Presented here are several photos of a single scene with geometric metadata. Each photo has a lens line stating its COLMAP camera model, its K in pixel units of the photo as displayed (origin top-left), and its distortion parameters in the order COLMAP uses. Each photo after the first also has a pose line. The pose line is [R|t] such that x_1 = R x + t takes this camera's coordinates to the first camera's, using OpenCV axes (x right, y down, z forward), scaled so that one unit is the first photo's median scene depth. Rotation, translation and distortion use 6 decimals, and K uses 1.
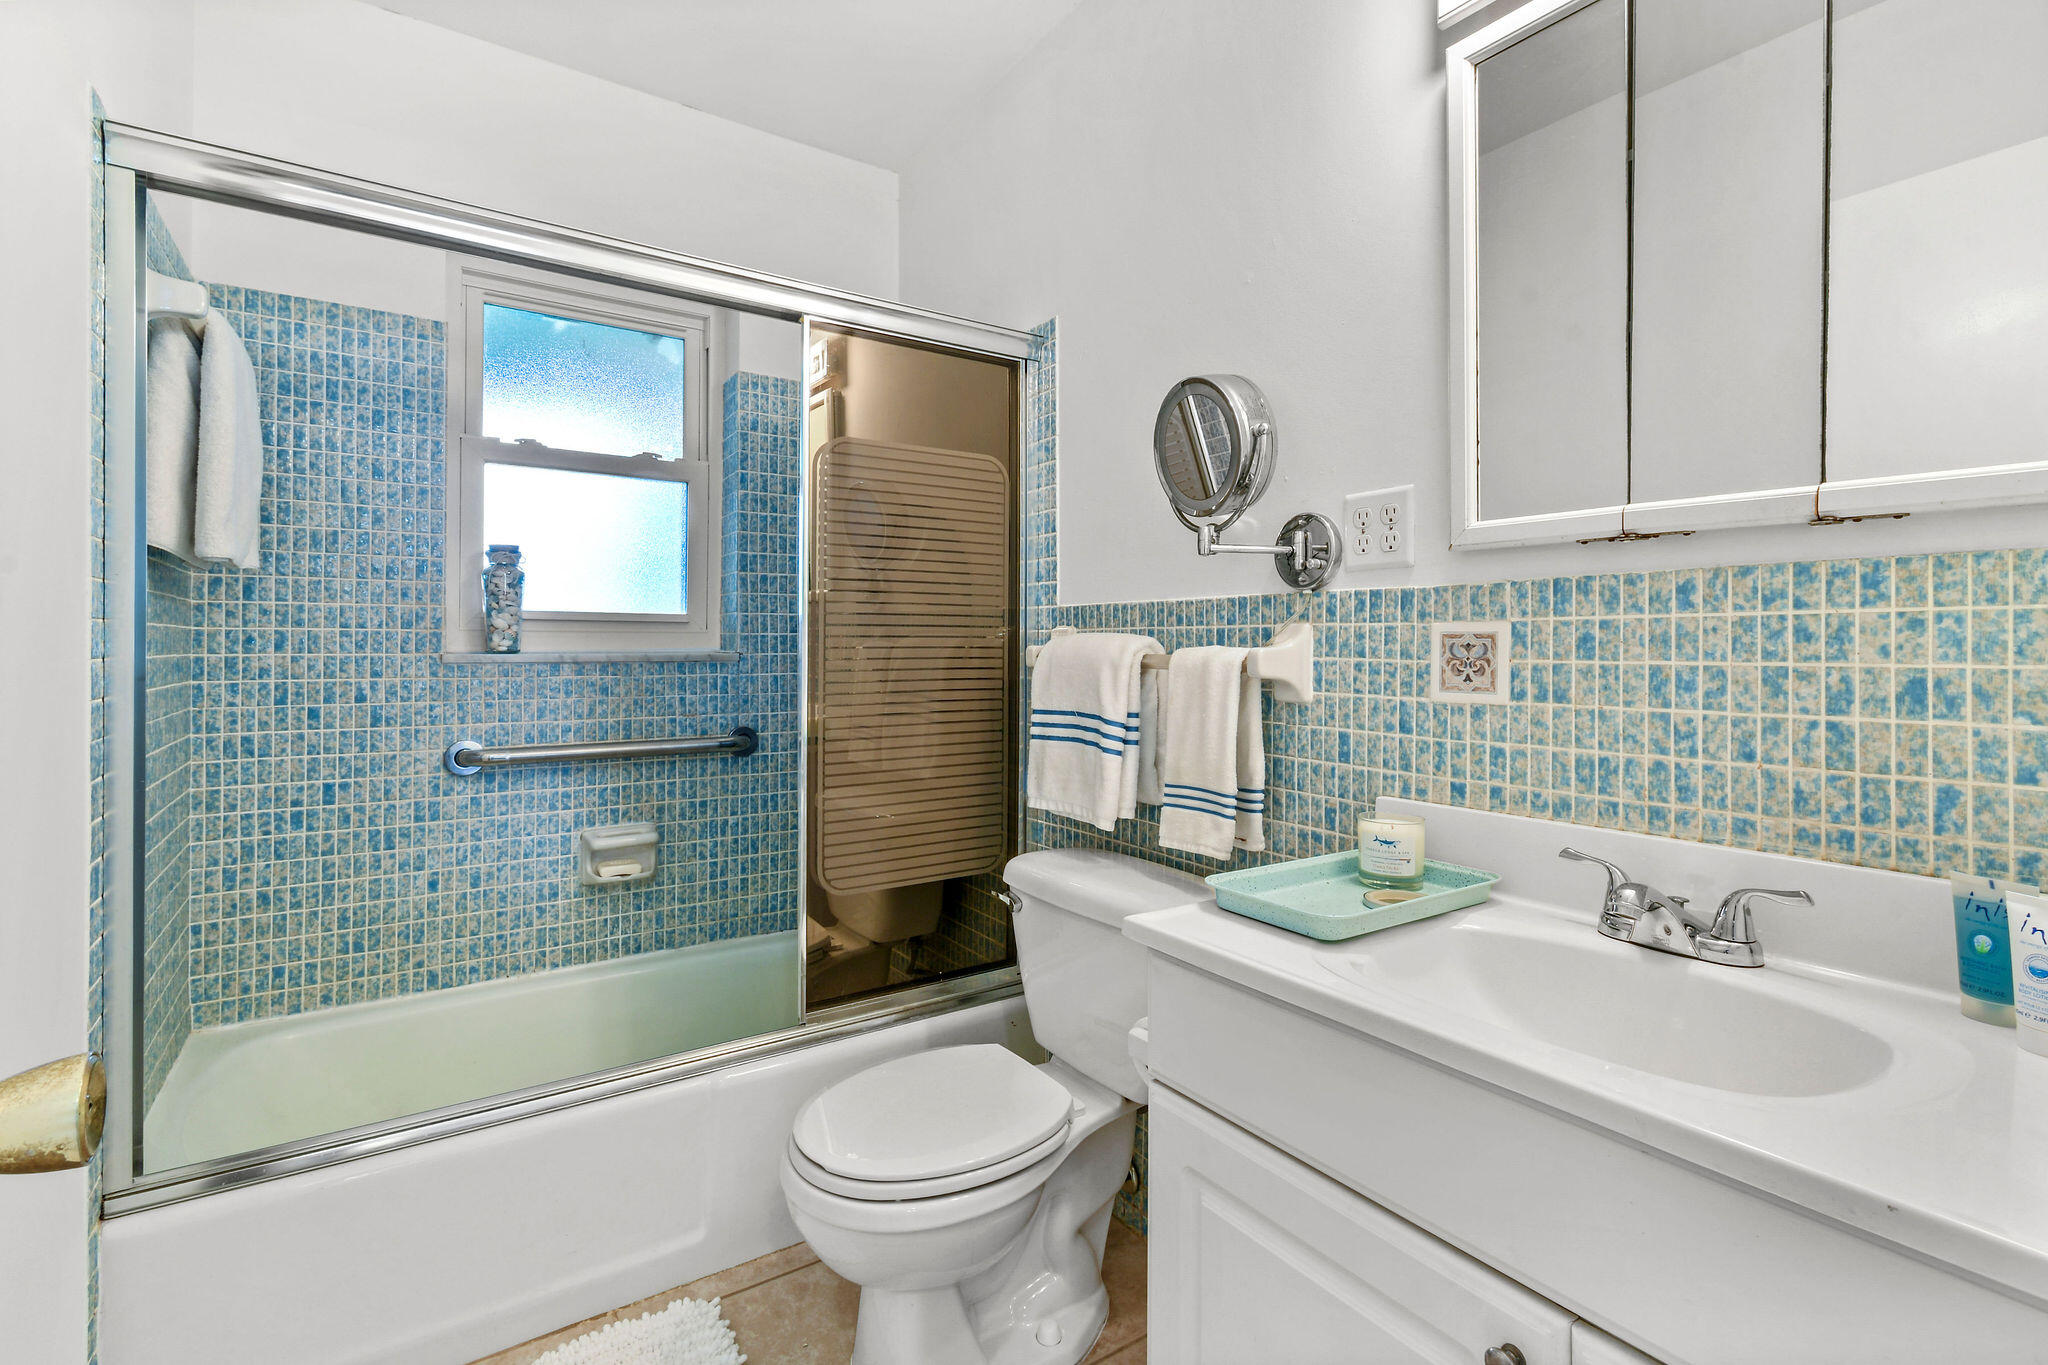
lens RADIAL K [[931.9, 0, 1014.6], [0, 931.9, 656.4], [0, 0, 1]] dist [0.004394, -0.000503]
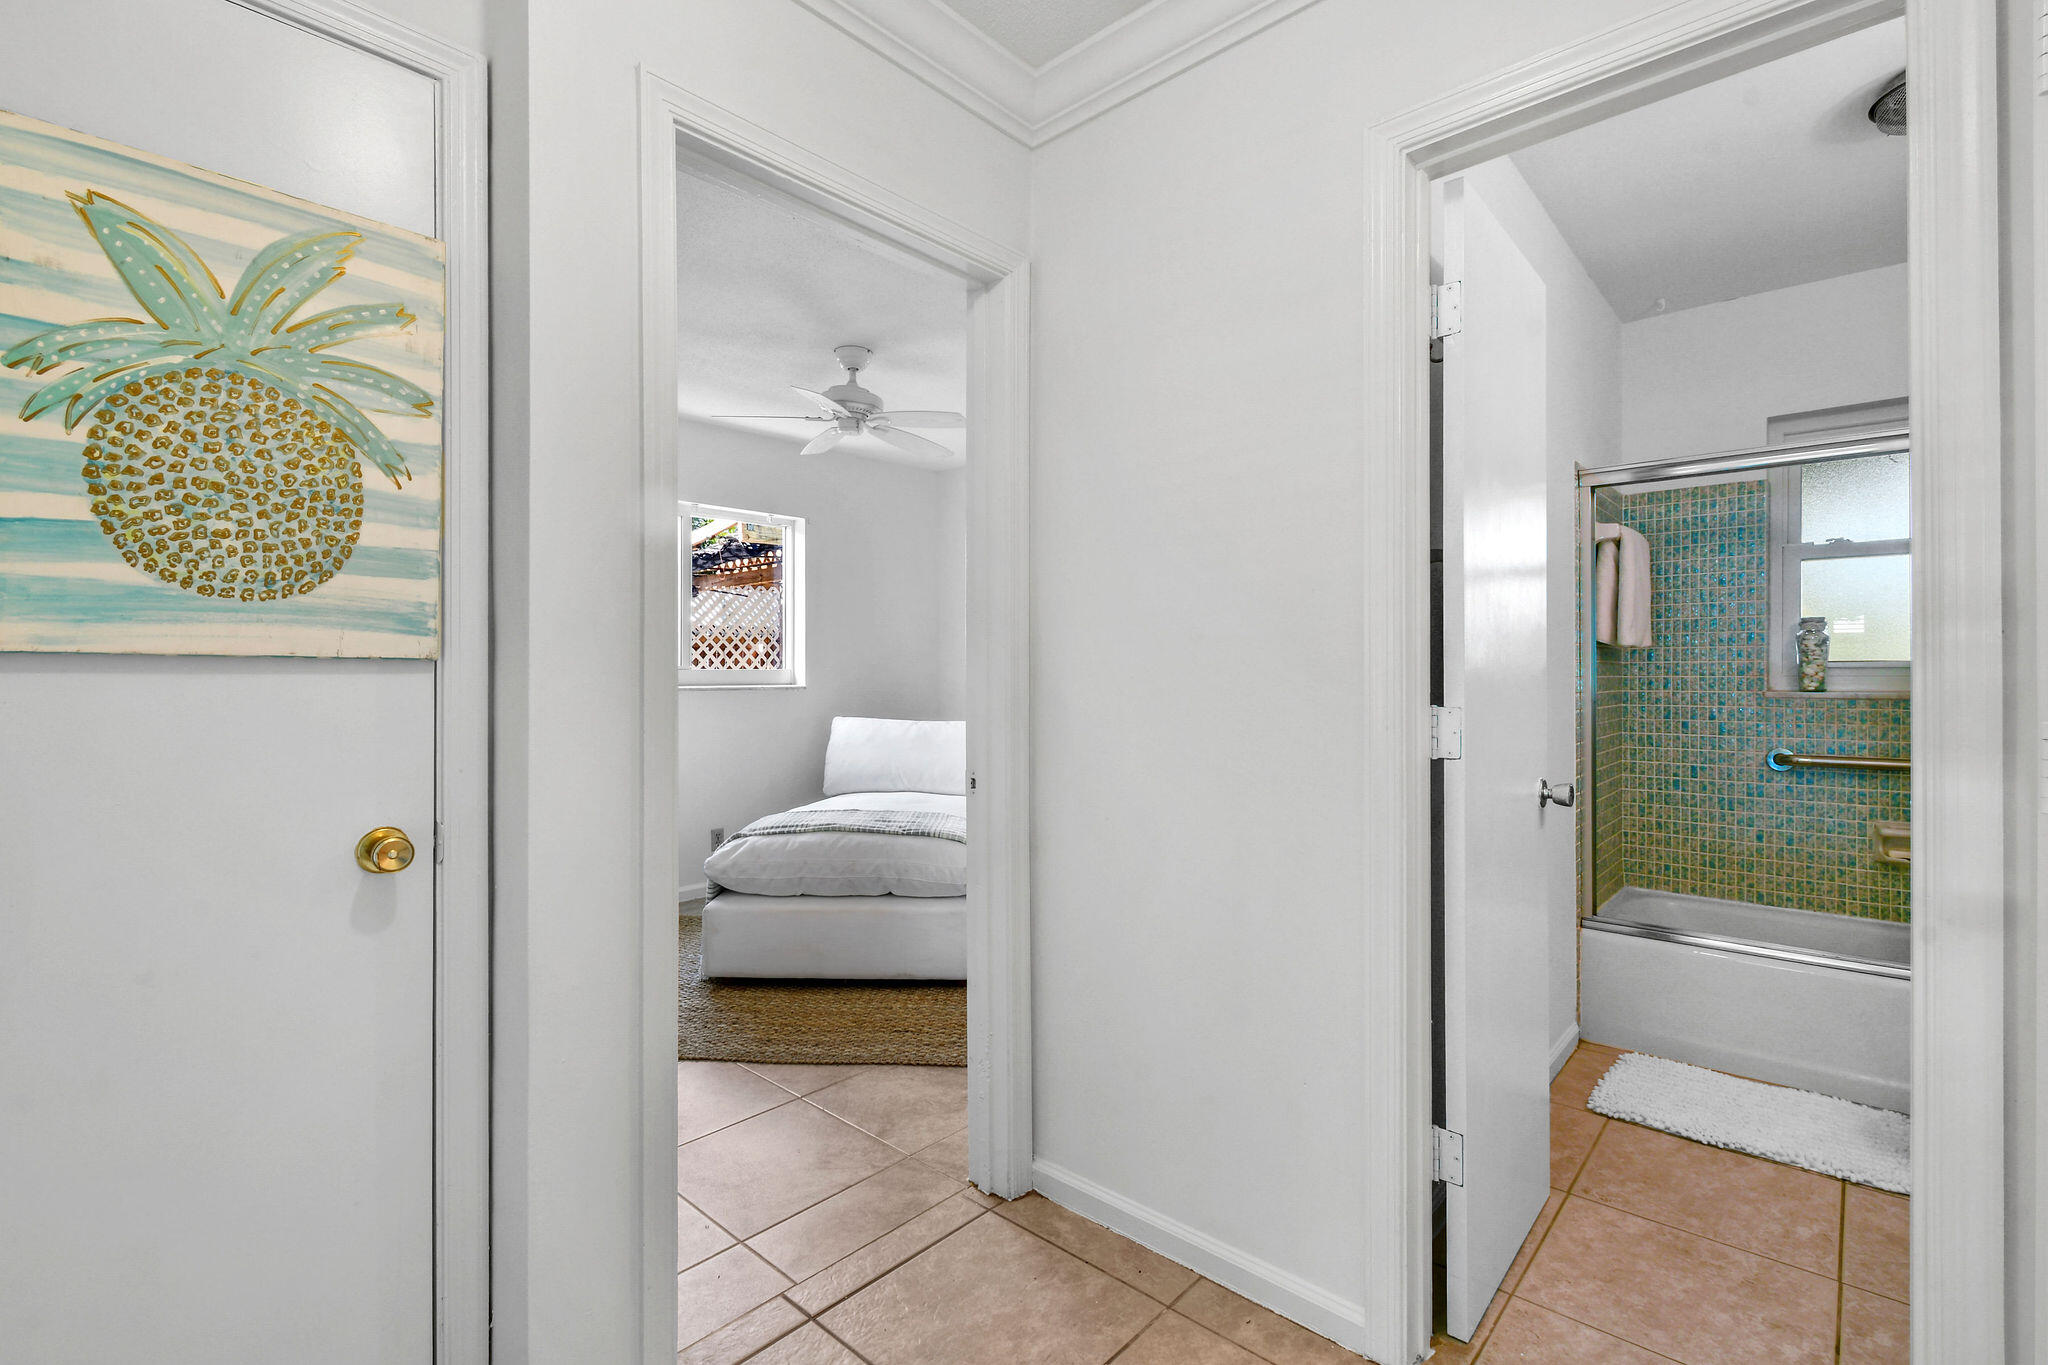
lens RADIAL K [[931.9, 0, 1014.6], [0, 931.9, 656.4], [0, 0, 1]] dist [0.004394, -0.000503]
pose [[0.229461, -0.019786, -0.973117, 0.641102], [-0.005986, 0.999746, -0.021739, -0.020703], [0.973300, 0.010813, 0.229284, -0.601415]]
